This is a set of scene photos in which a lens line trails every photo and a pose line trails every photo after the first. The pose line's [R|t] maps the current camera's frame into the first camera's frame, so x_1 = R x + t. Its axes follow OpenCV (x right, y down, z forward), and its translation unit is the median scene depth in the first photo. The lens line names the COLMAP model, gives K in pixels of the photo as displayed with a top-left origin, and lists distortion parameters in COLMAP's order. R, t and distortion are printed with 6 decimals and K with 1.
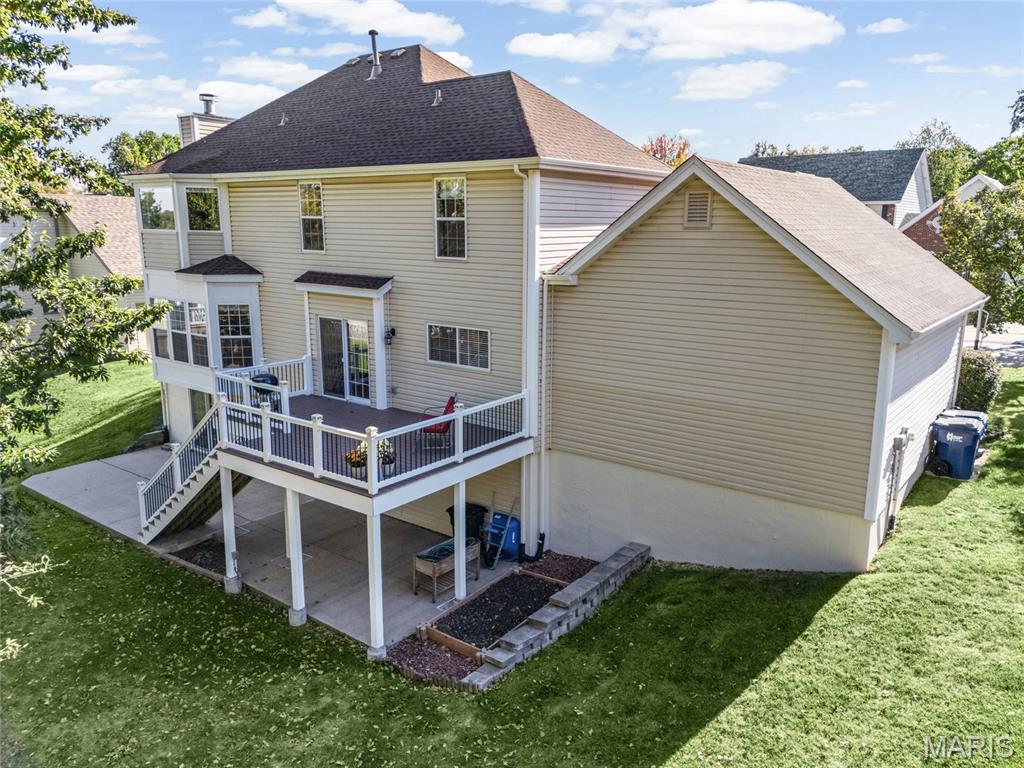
lens RADIAL K [[759.8, 0, 515.8], [0, 759.8, 381.7], [0, 0, 1]] dist [0.027942, -0.008618]
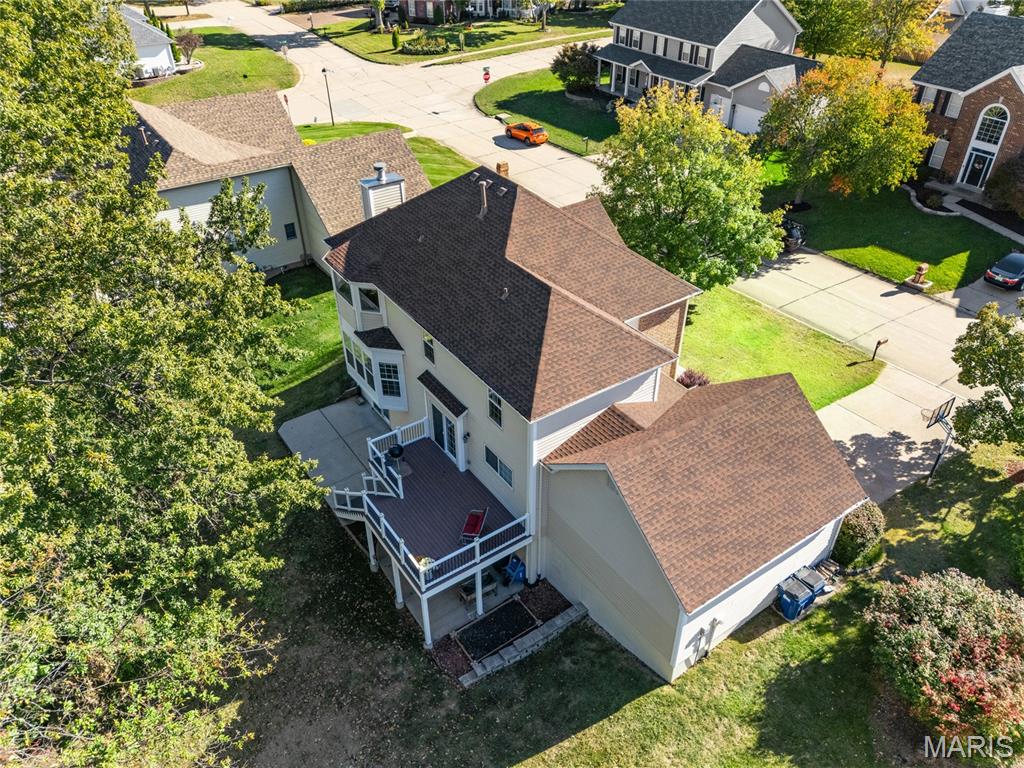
lens RADIAL K [[759.8, 0, 515.8], [0, 759.8, 381.7], [0, 0, 1]] dist [0.027942, -0.008618]
pose [[0.951190, 0.172790, -0.255696, 0.415950], [-0.053546, 0.908395, 0.414670, -1.079280], [0.303924, -0.380738, 0.873309, -0.419544]]
